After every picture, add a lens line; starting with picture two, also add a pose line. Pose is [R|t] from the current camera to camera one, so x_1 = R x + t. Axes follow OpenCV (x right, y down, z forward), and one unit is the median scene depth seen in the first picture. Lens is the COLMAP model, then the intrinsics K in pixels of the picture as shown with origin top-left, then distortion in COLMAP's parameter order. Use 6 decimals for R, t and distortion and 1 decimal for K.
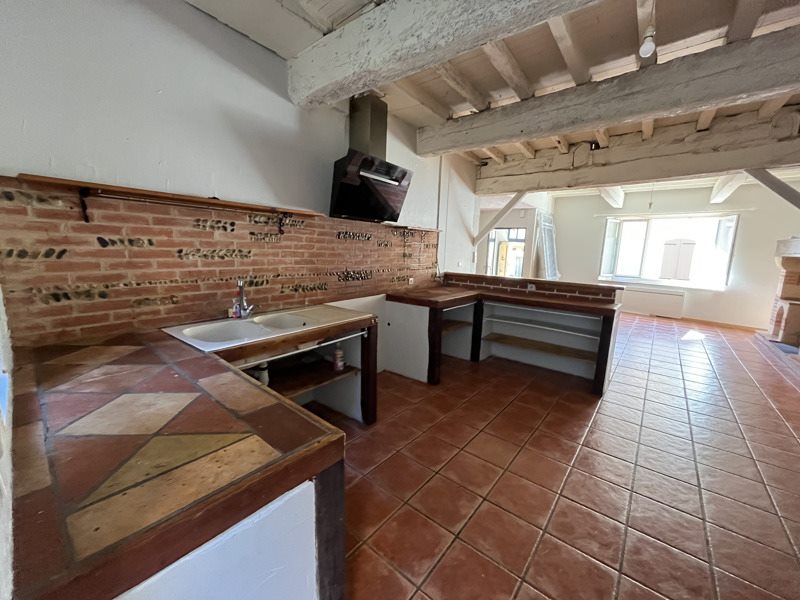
lens RADIAL K [[318.2, 0, 397.5], [0, 318.2, 299.6], [0, 0, 1]] dist [0.002726, -0.000074]
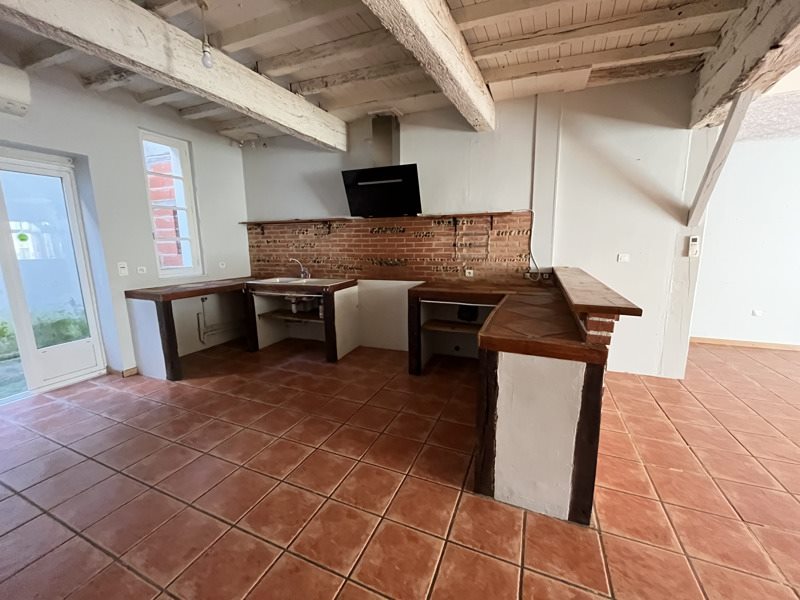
lens RADIAL K [[318.2, 0, 400.1], [0, 318.2, 298.7], [0, 0, 1]] dist [0.002726, -0.000074]
pose [[0.287338, 0.130063, -0.948958, 1.477119], [-0.133041, 0.986554, 0.094932, -0.078140], [0.948545, 0.098973, 0.300778, 0.928966]]
